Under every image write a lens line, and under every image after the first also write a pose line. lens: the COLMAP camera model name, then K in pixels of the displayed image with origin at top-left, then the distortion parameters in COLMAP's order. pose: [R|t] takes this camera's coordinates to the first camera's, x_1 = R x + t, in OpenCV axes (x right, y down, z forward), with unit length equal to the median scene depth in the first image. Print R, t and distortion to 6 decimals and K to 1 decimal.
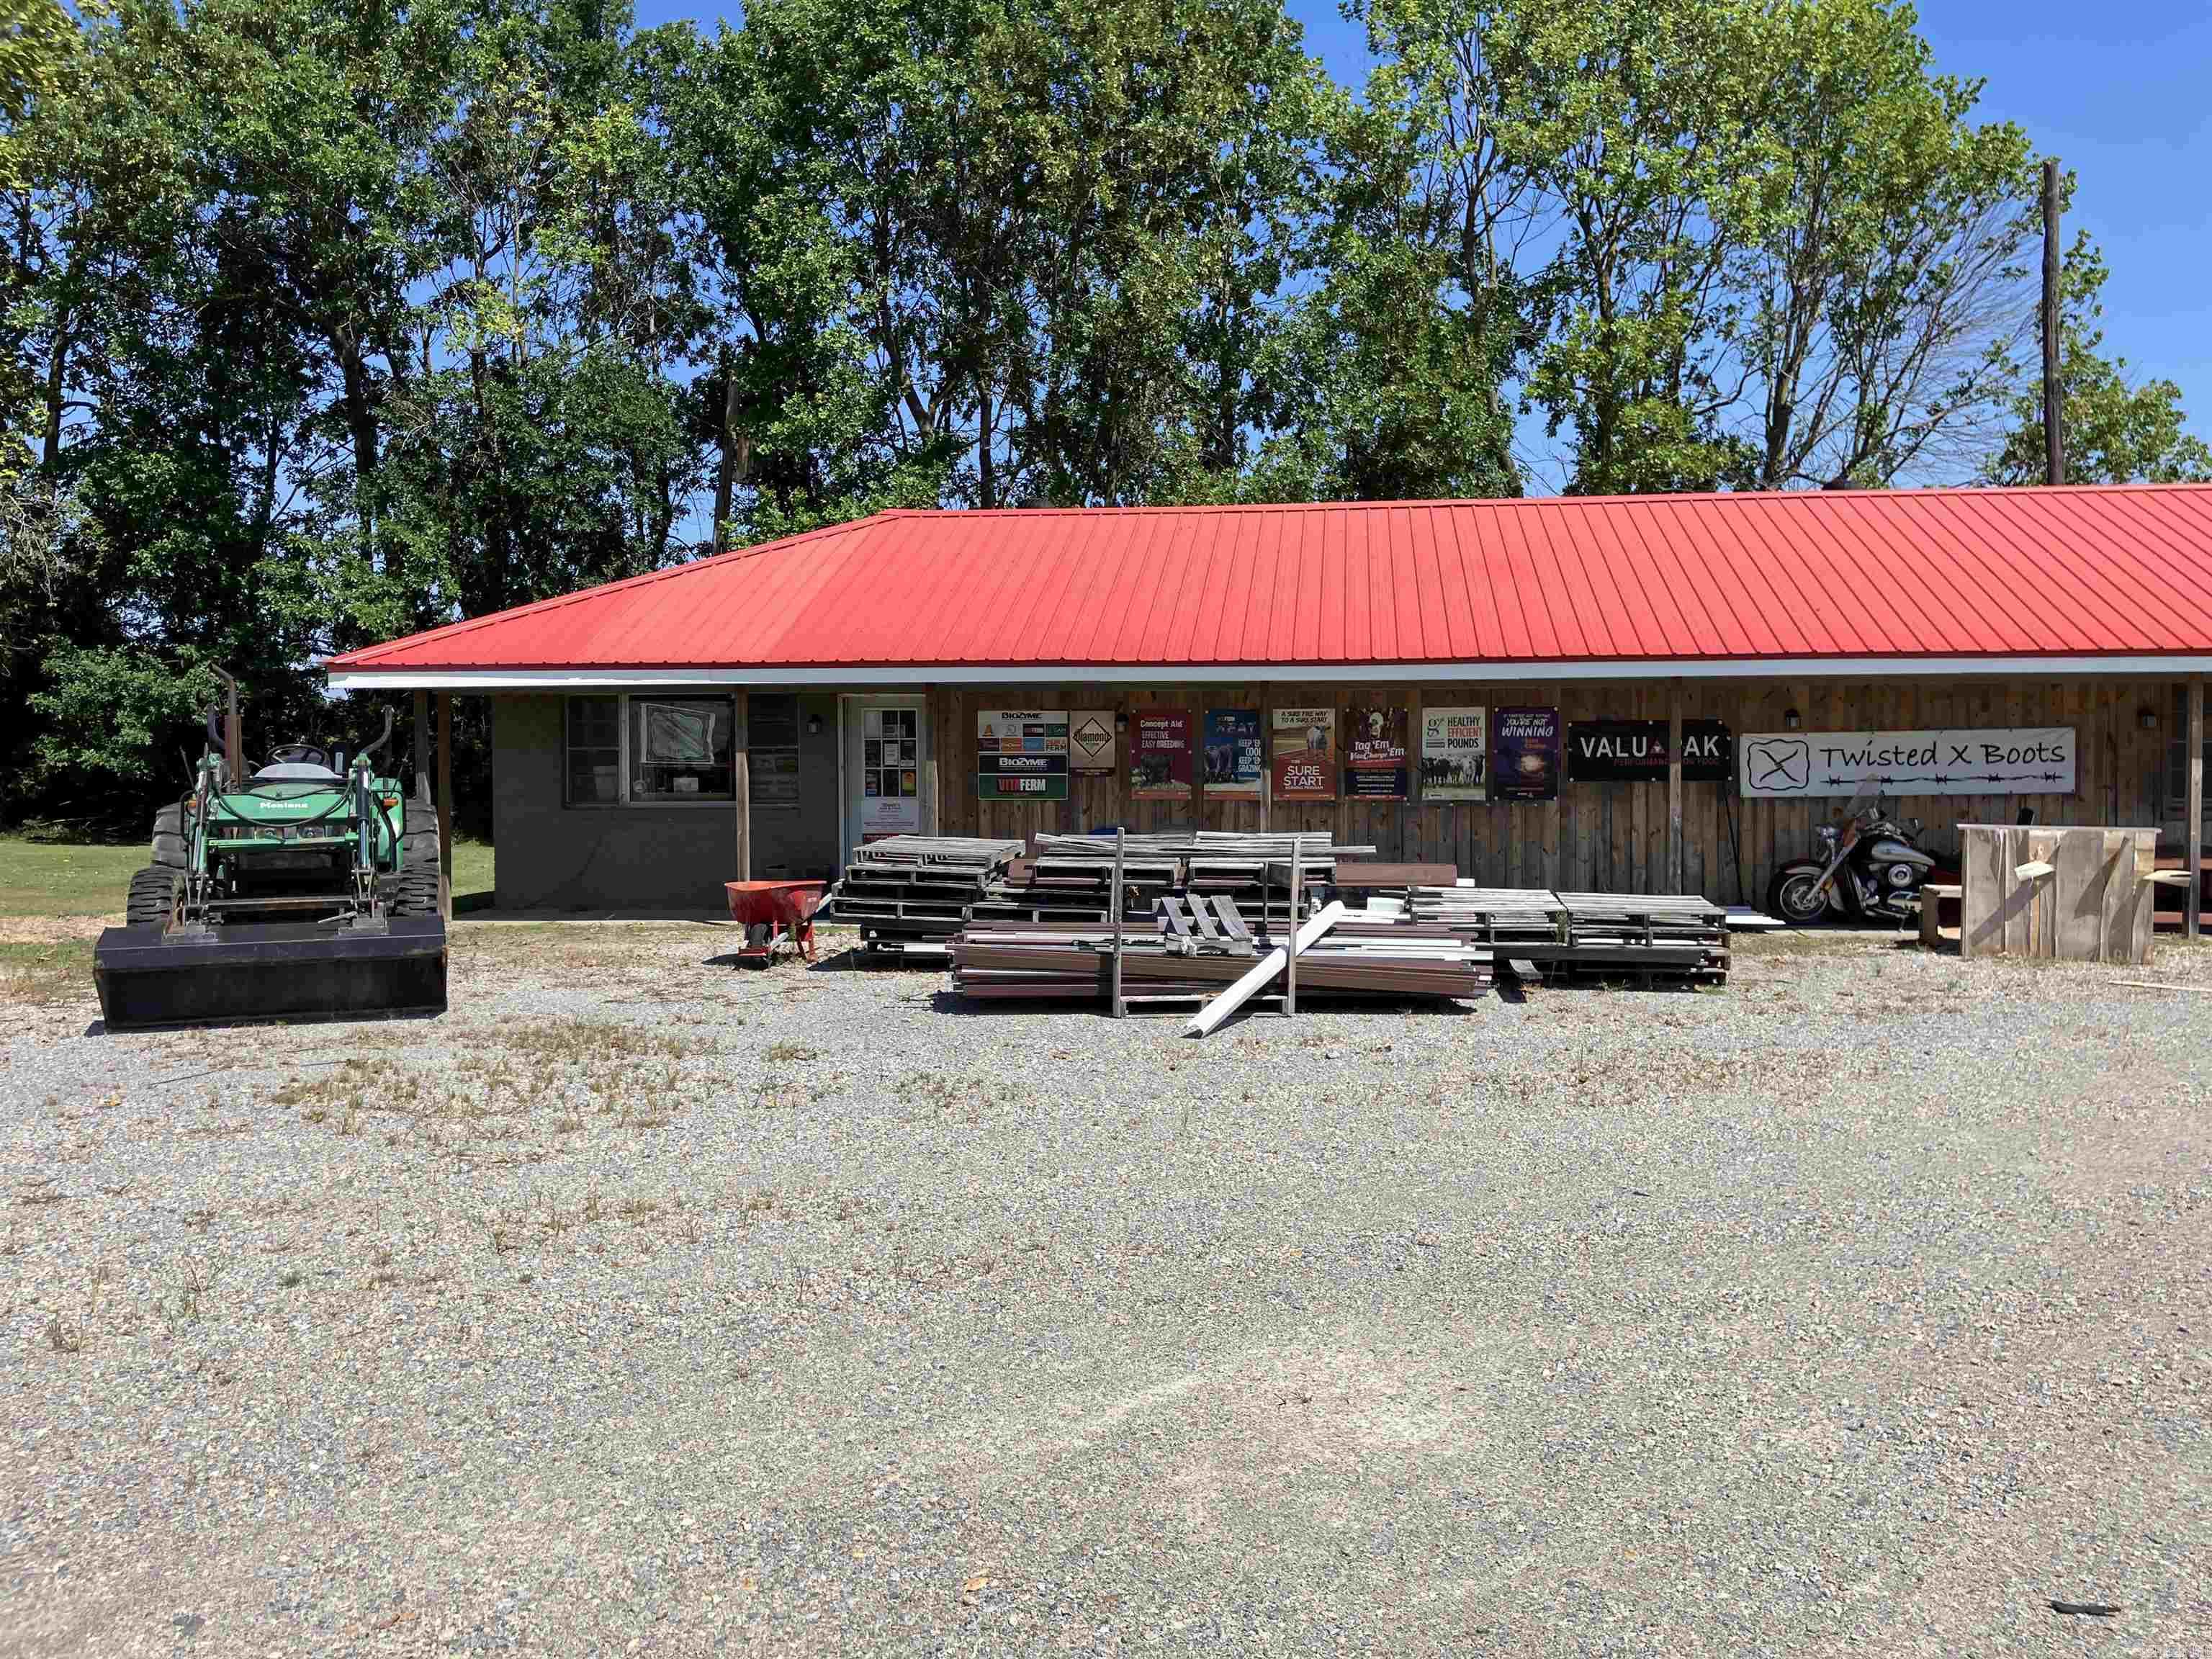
lens RADIAL K [[1828.8, 0, 1071.7], [0, 1828.8, 829.1], [0, 0, 1]] dist [-0.003168, -0.048704]
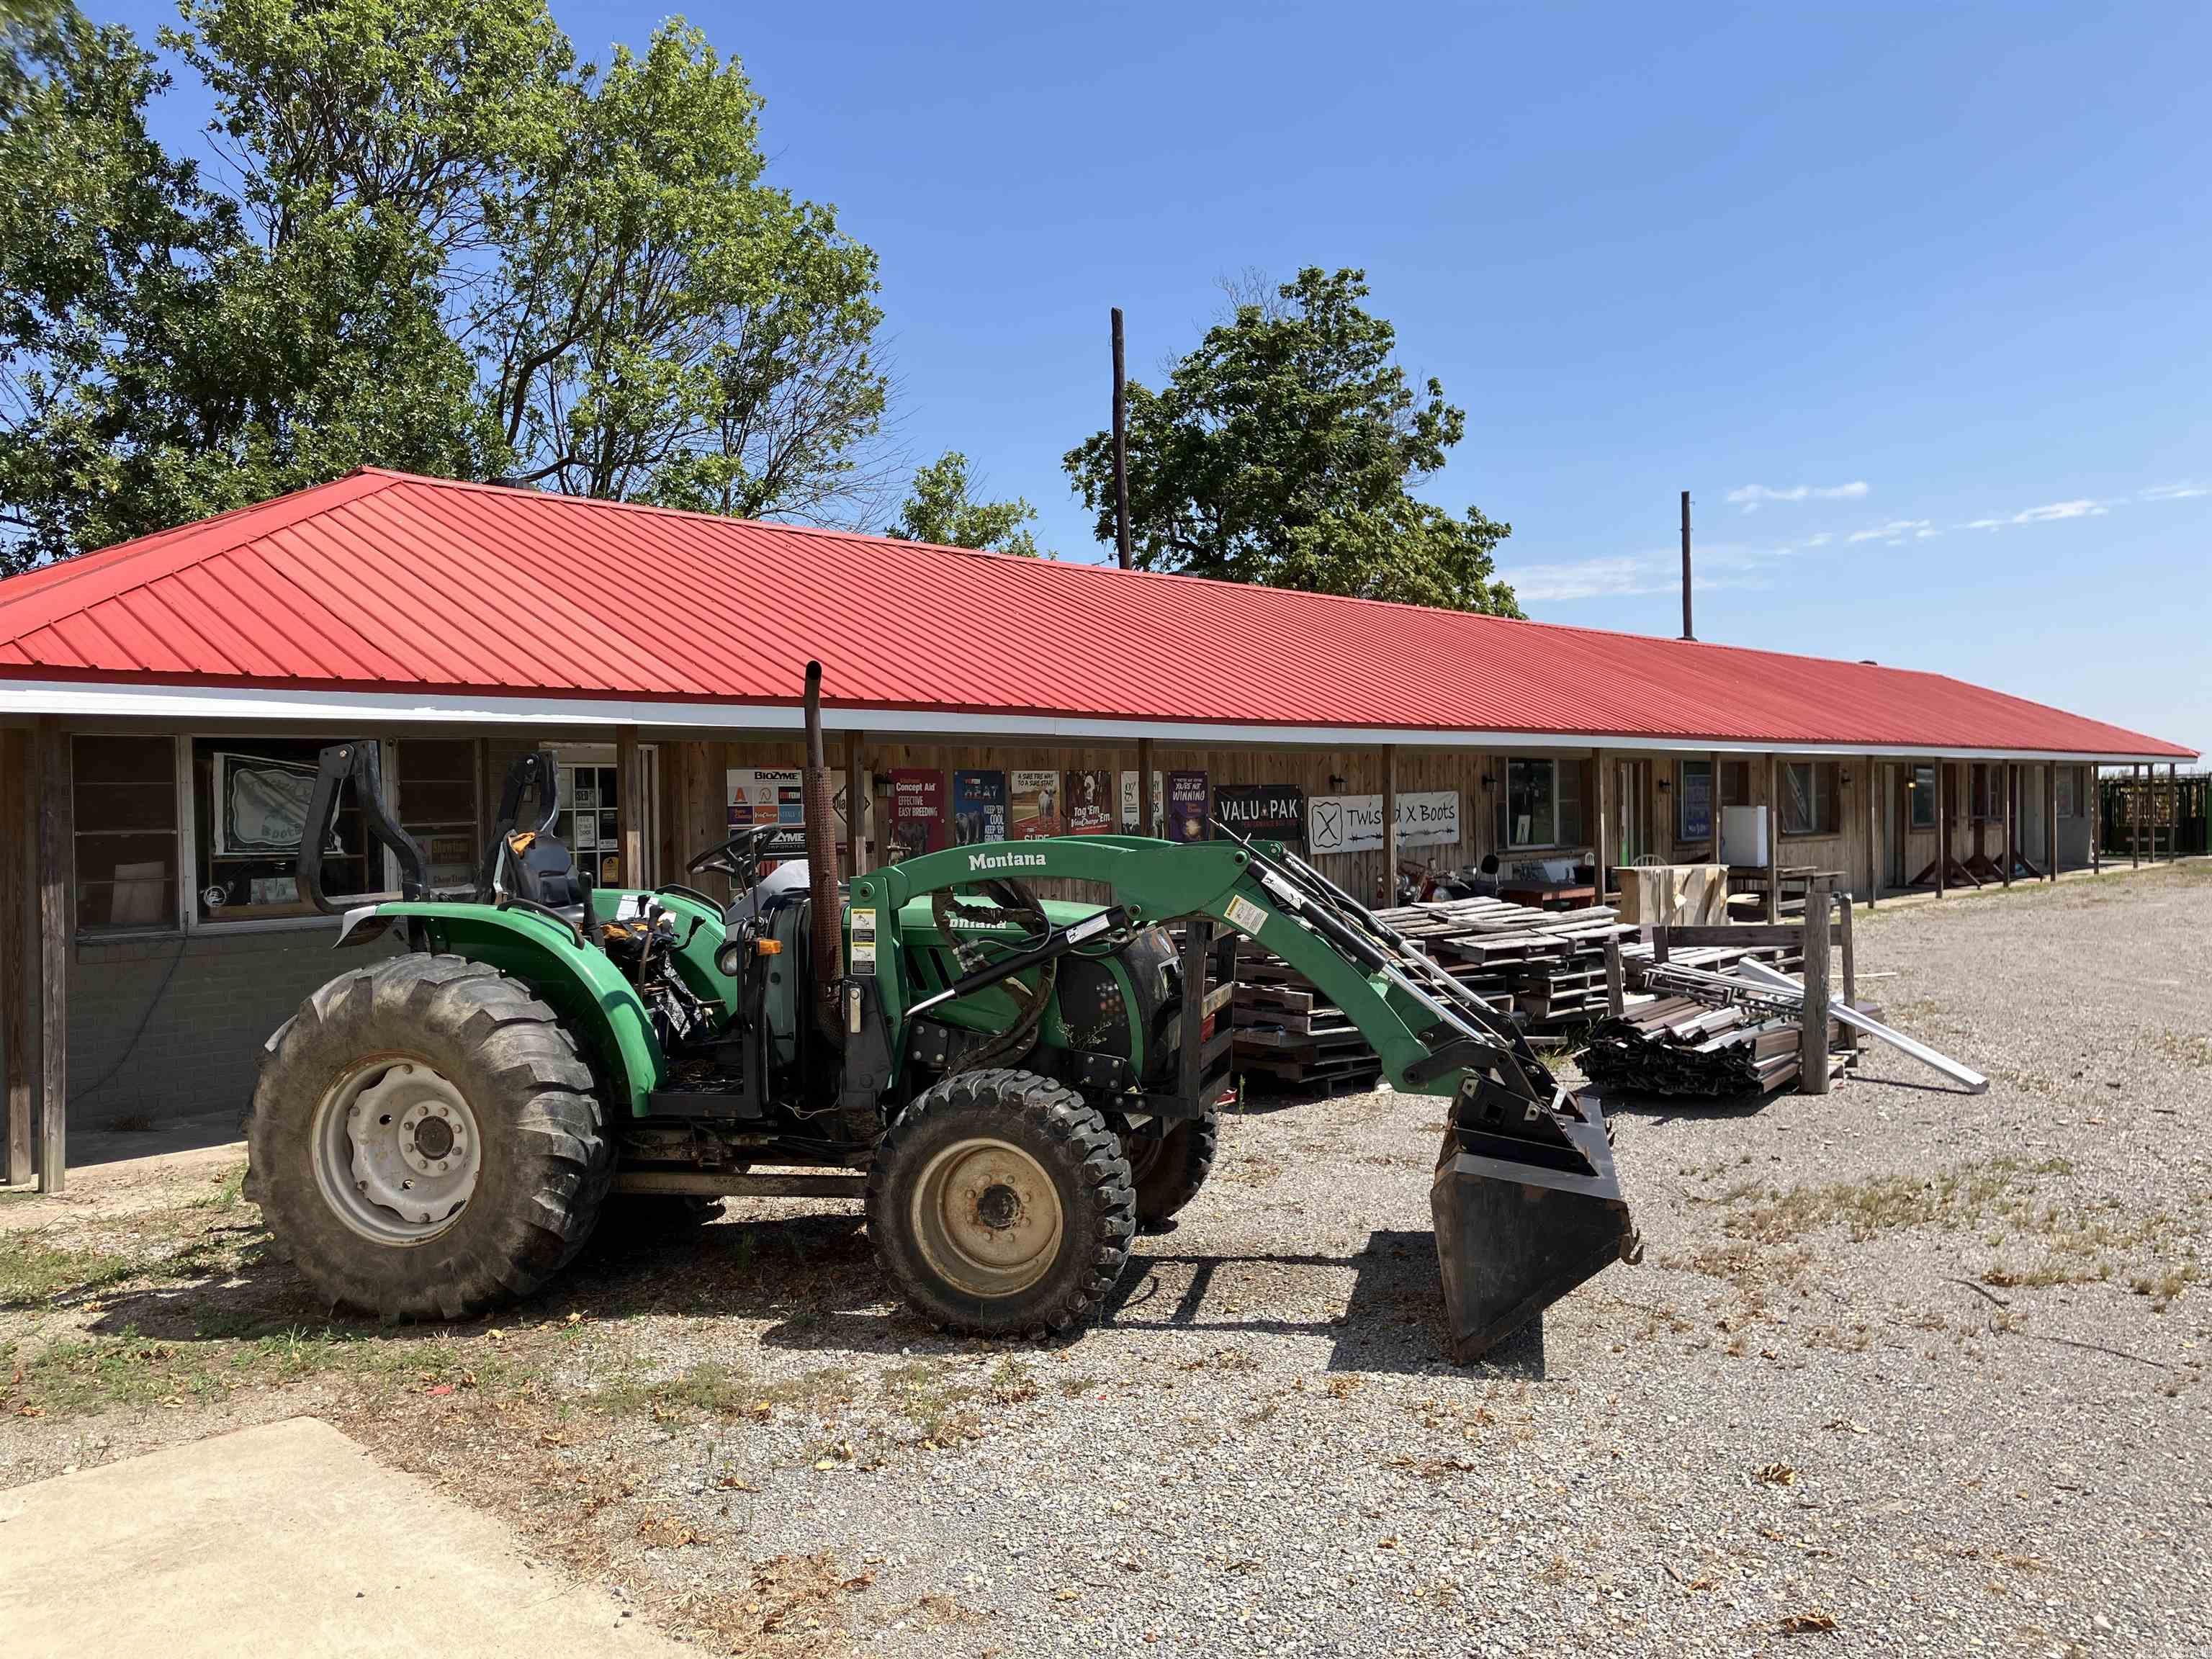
lens RADIAL K [[1806.7, 0, 1090.0], [0, 1806.7, 809.9], [0, 0, 1]] dist [0.061175, -0.058365]
pose [[0.545728, -0.008902, 0.837915, -0.599464], [0.046761, 0.998709, -0.019845, -0.028097], [-0.836657, 0.050012, 0.545440, 0.500748]]
